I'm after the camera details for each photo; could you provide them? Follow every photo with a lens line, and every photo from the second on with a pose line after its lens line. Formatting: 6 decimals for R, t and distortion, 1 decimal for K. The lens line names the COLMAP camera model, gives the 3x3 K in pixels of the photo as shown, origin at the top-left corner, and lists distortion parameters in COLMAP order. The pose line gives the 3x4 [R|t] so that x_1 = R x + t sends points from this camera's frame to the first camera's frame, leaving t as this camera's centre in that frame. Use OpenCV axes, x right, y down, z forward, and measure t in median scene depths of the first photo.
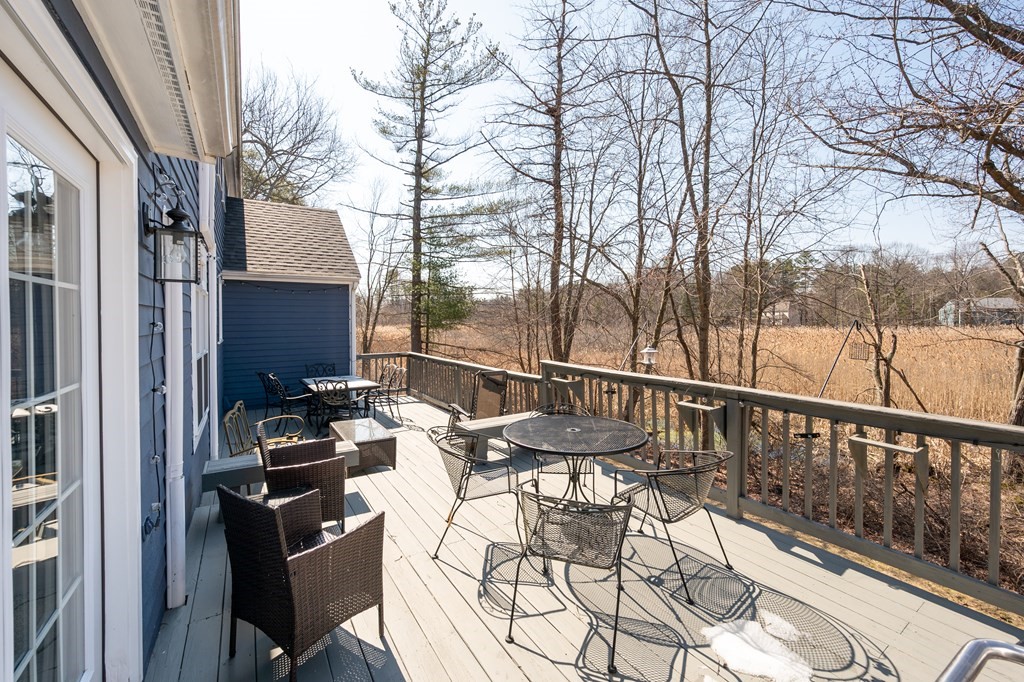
lens RADIAL K [[417.4, 0, 512.0], [0, 417.4, 341.0], [0, 0, 1]] dist [0.000133, 0.000019]
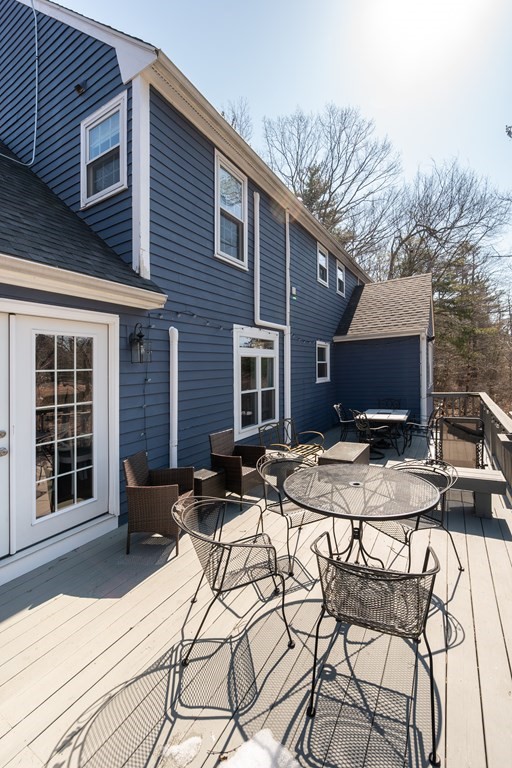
lens RADIAL K [[324.3, 0, 256.0], [0, 324.3, 374.6], [0, 0, 1]] dist [-0.001171, 0.000013]
pose [[0.445412, -0.005002, -0.895312, 1.002568], [-0.001255, 0.999980, -0.006211, -0.053569], [0.895325, 0.003890, 0.445396, 0.631229]]
